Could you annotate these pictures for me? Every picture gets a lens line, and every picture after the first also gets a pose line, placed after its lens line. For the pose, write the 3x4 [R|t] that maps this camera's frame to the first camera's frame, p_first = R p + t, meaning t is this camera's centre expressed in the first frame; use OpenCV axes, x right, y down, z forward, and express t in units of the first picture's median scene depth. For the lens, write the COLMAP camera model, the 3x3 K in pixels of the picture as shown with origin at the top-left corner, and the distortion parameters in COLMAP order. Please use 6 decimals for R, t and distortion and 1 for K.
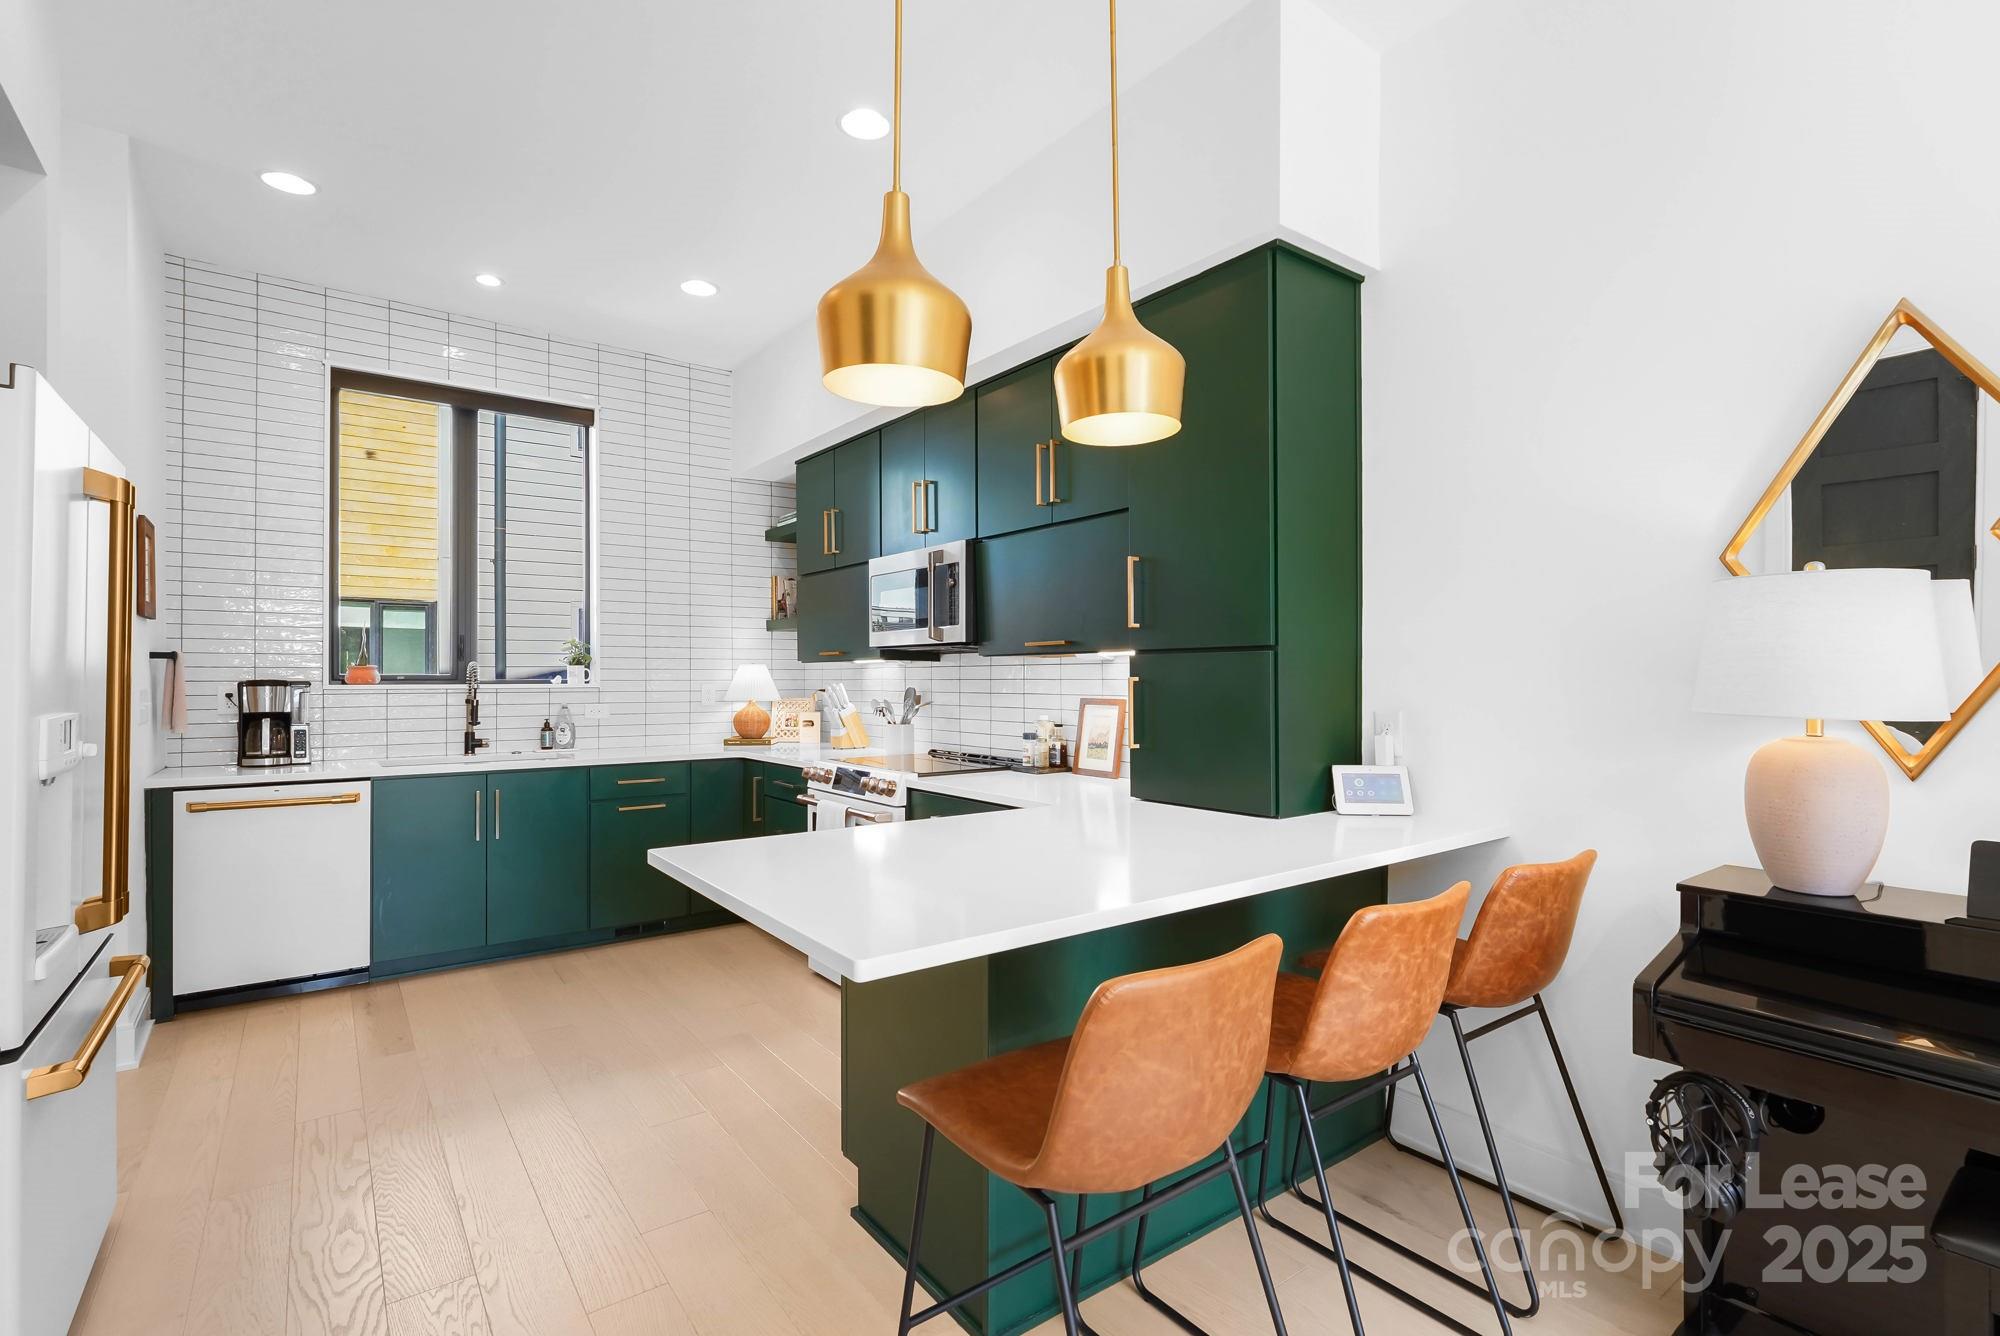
lens RADIAL K [[918.4, 0, 1013.3], [0, 918.4, 675.4], [0, 0, 1]] dist [-0.008117, 0.002297]
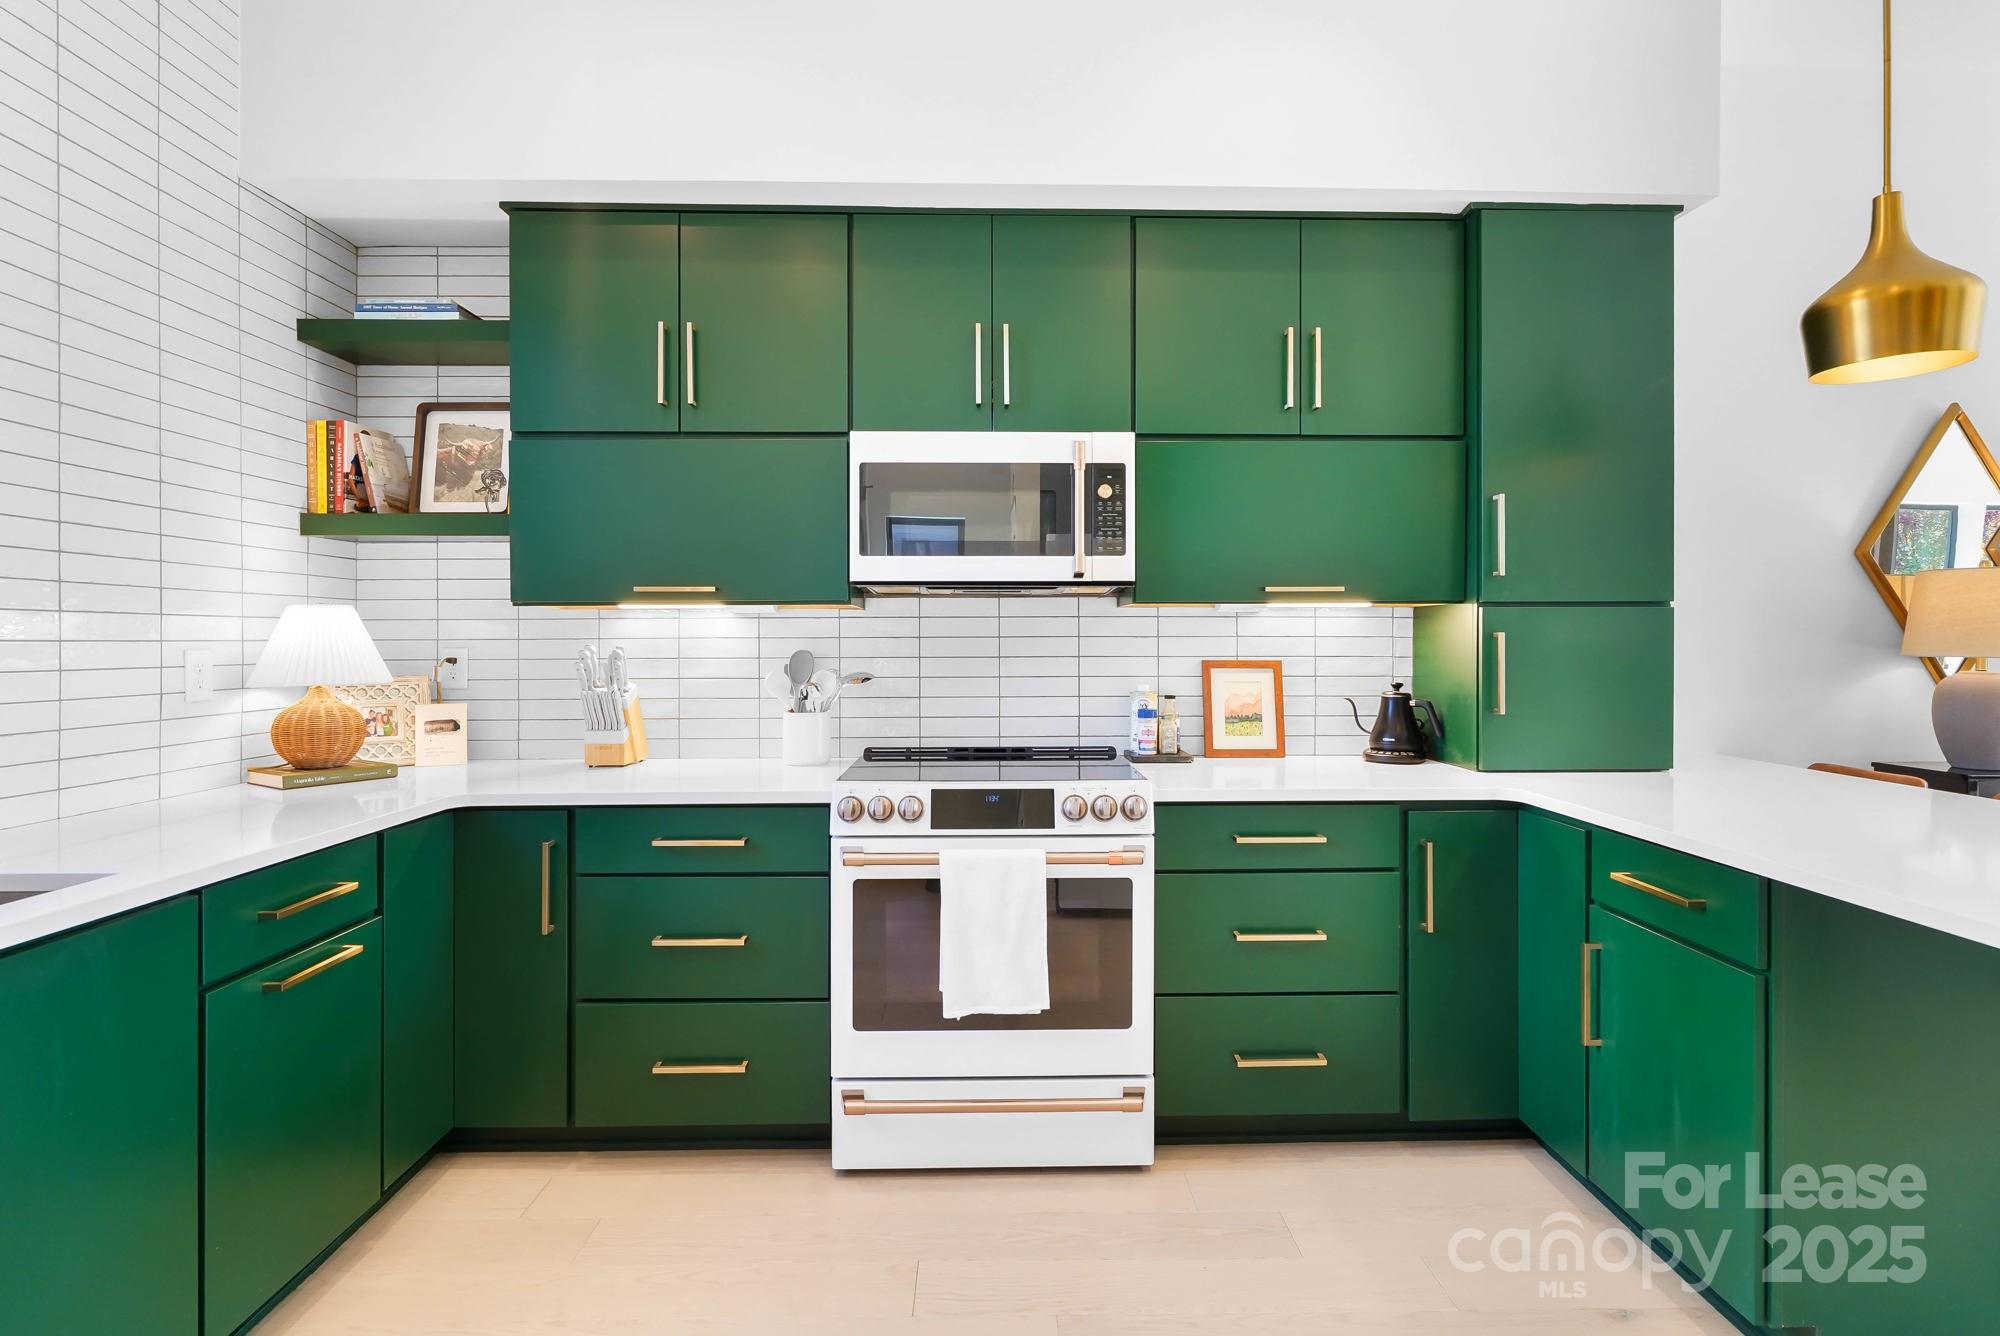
lens RADIAL K [[950.5, 0, 997.1], [0, 950.5, 643.9], [0, 0, 1]] dist [-0.007598, 0.002570]
pose [[0.596108, -0.005587, 0.802885, -0.567141], [0.000725, 0.999979, 0.006420, 0.005041], [-0.802904, -0.003245, 0.596100, 0.551093]]
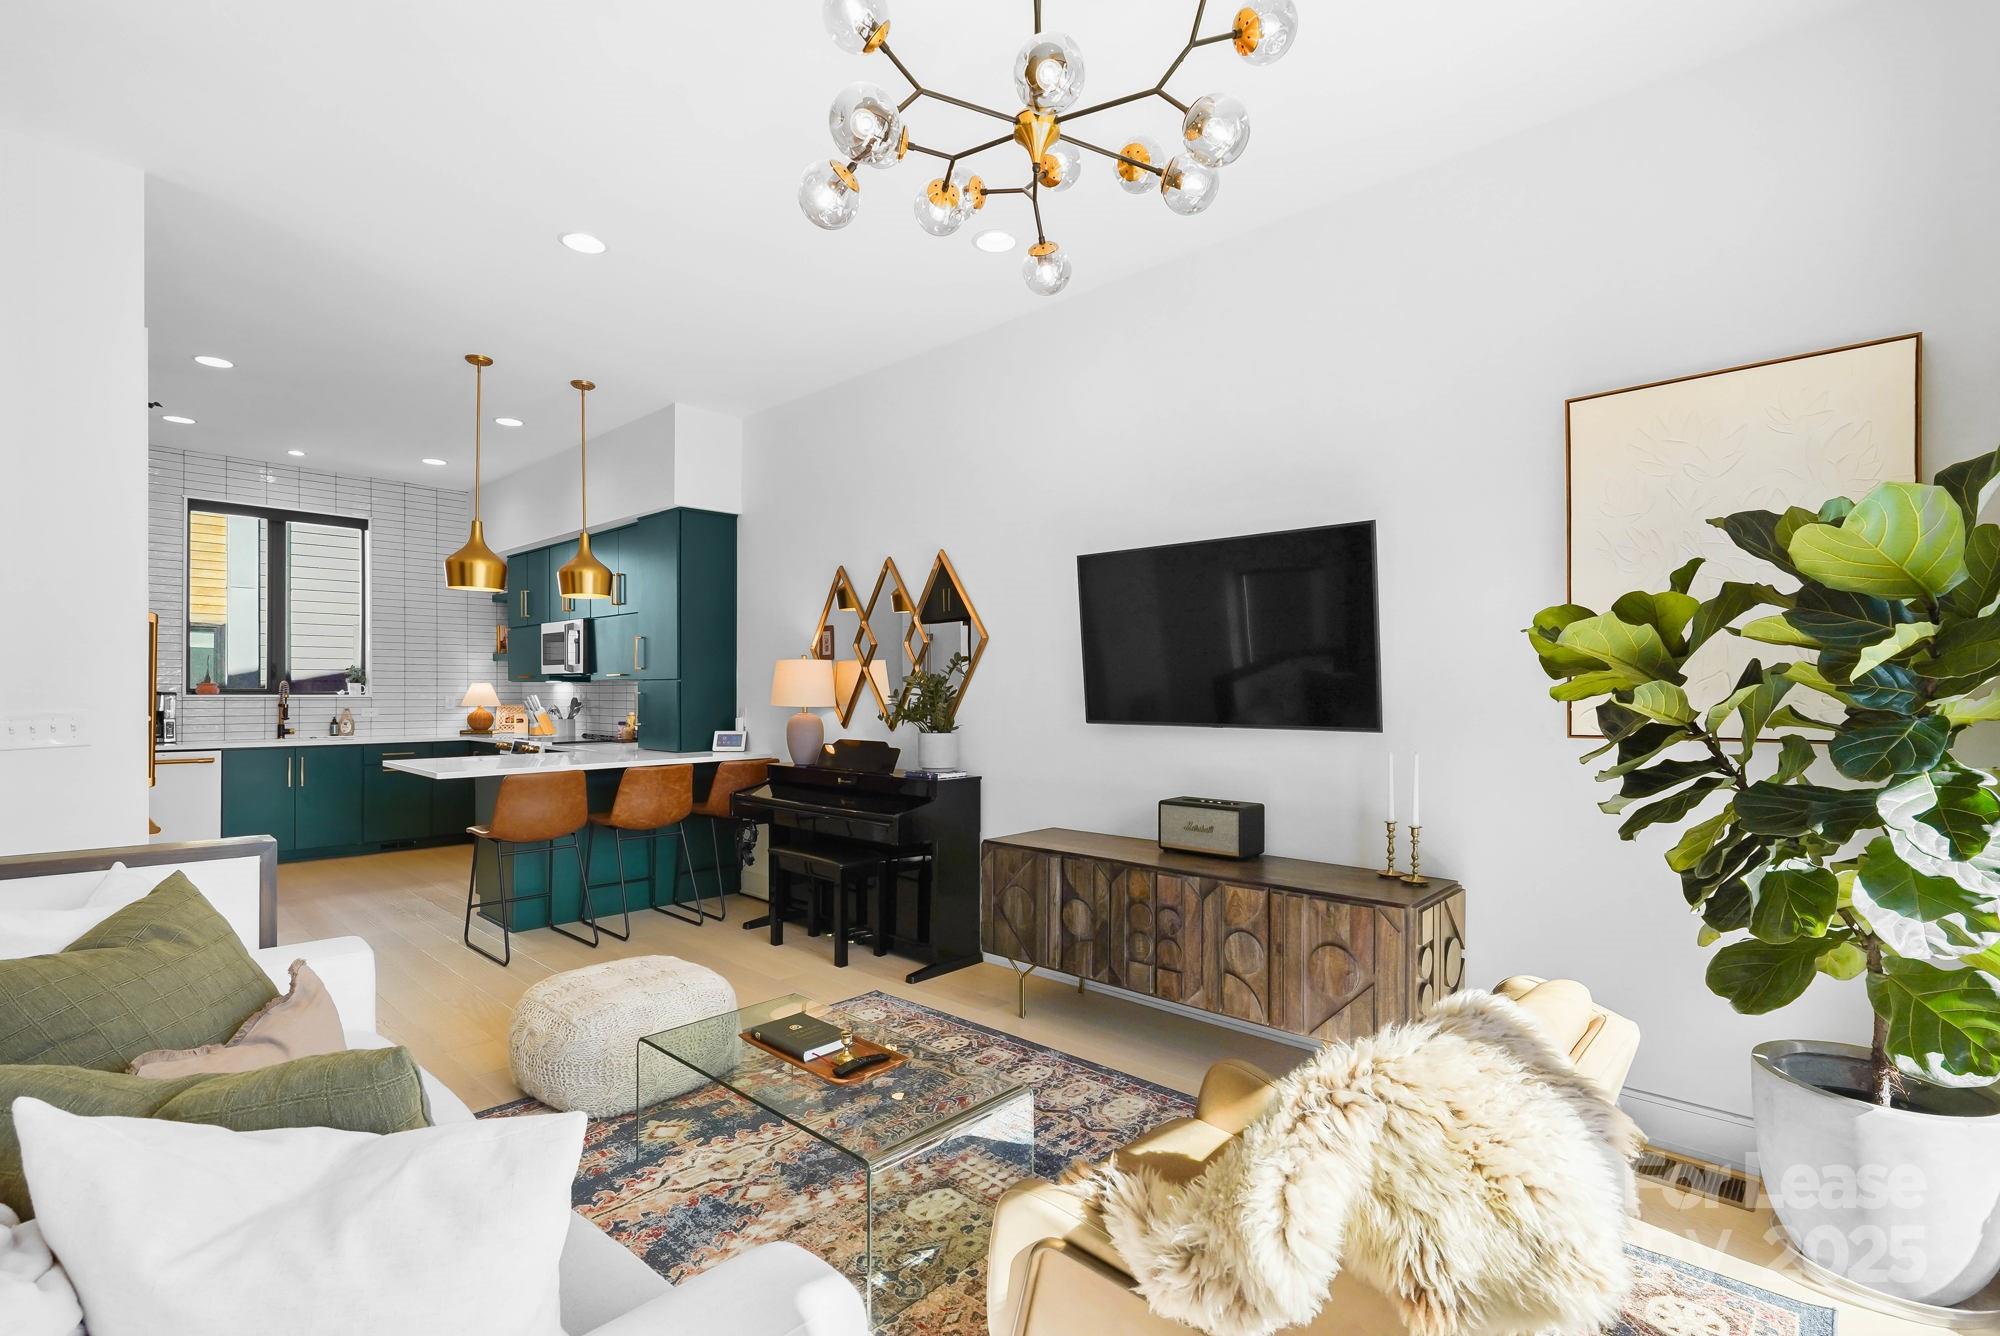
lens RADIAL K [[918.4, 0, 1006.5], [0, 918.4, 690.9], [0, 0, 1]] dist [-0.008117, 0.002297]
pose [[0.985774, 0.003956, 0.168027, 0.404401], [-0.004400, 0.999988, 0.002272, -0.006544], [-0.168016, -0.002979, 0.985780, -0.823129]]
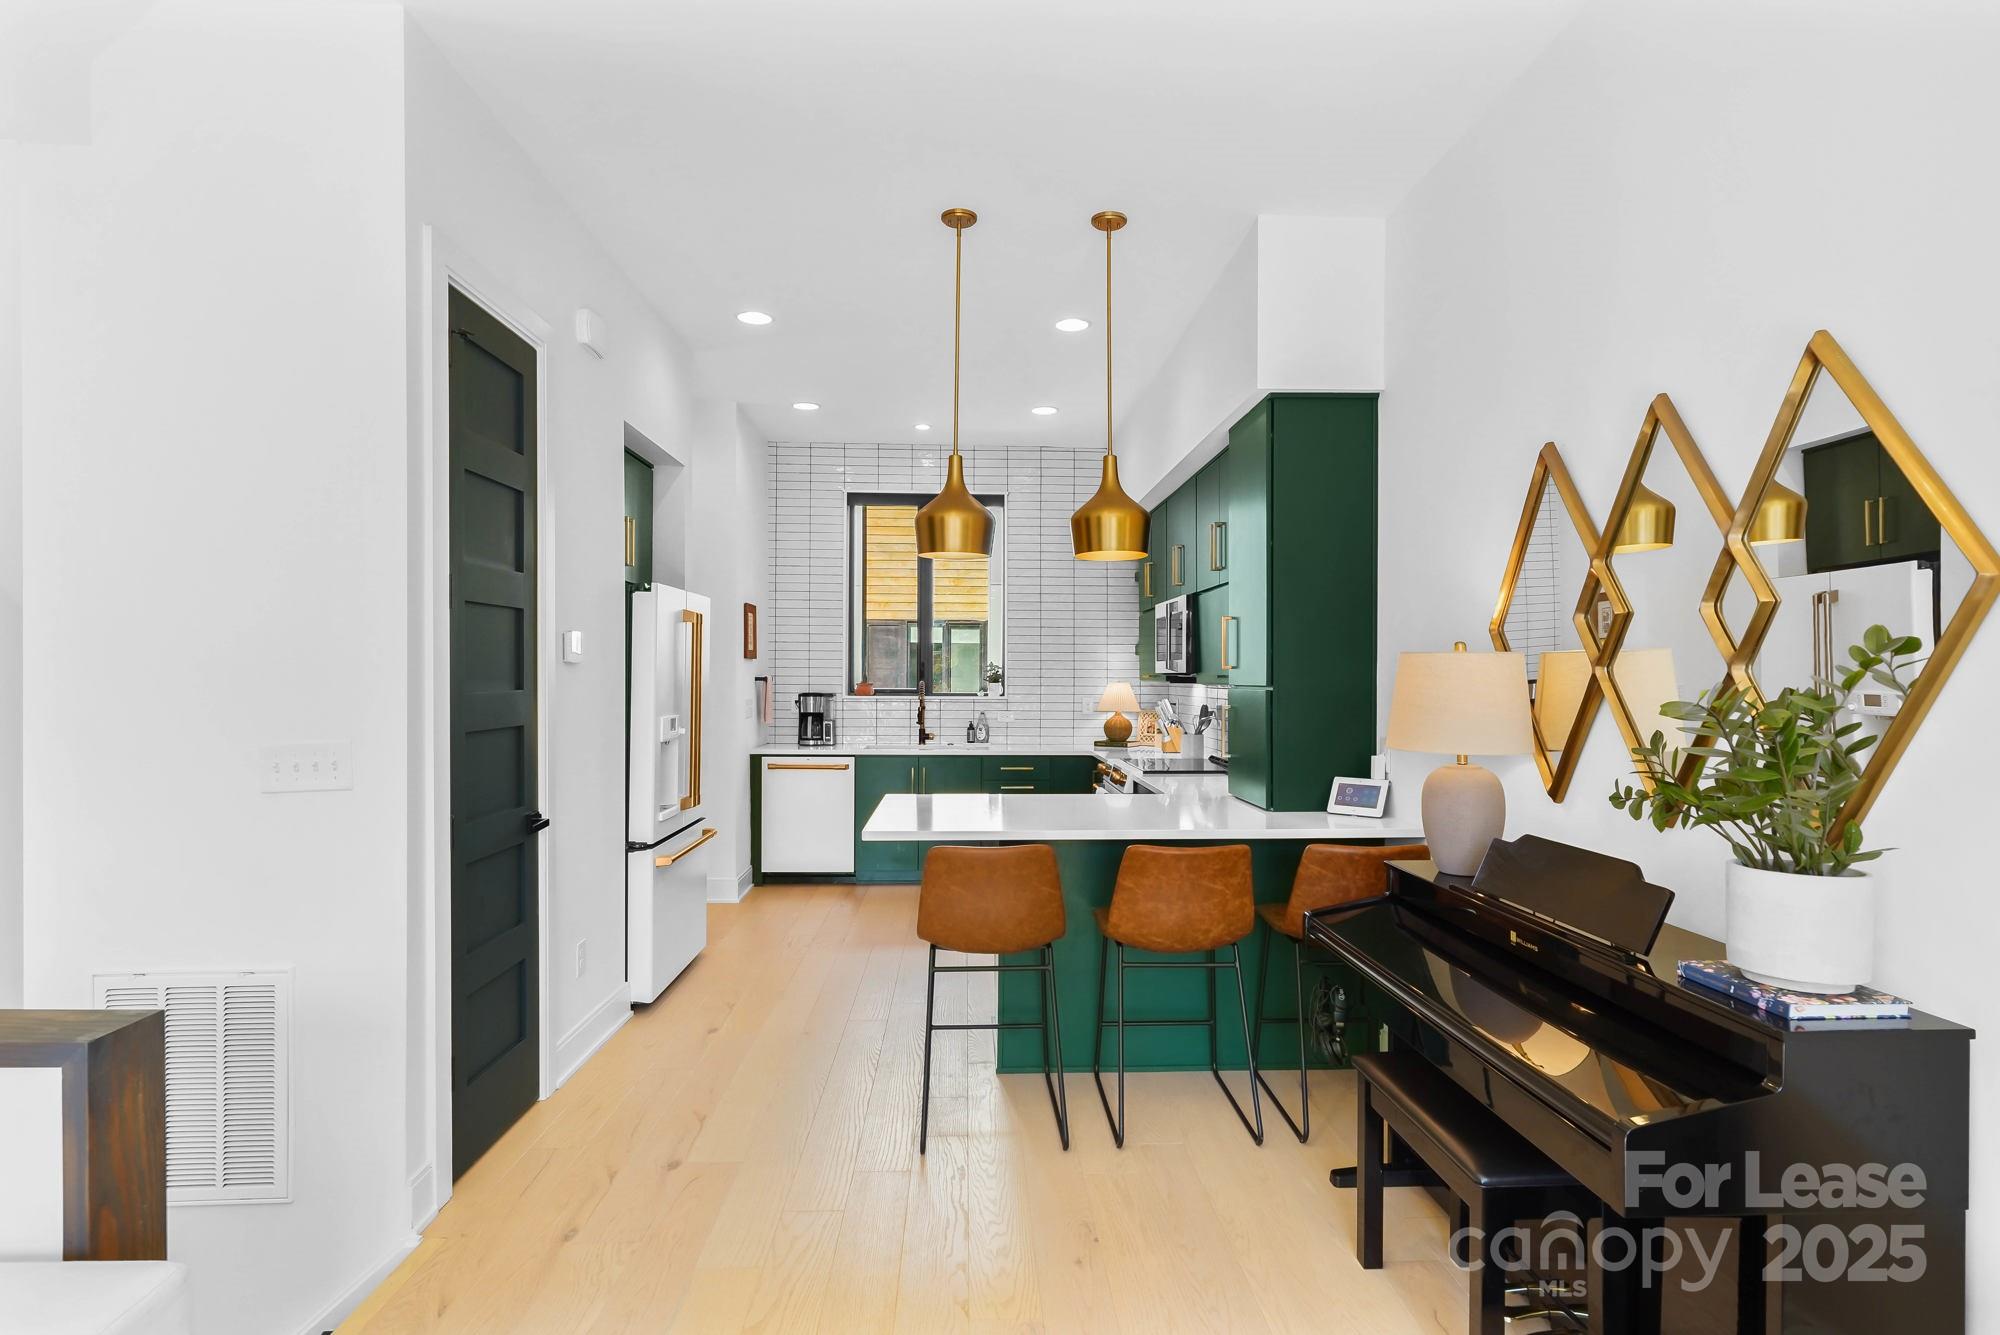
lens RADIAL K [[1025.9, 0, 1008.0], [0, 1025.9, 679.9], [0, 0, 1]] dist [0.000774, -0.003257]
pose [[0.820059, 0.007697, -0.572227, 0.477935], [-0.005124, 0.999968, 0.006107, -0.028266], [0.572256, -0.002076, 0.820072, -0.279801]]
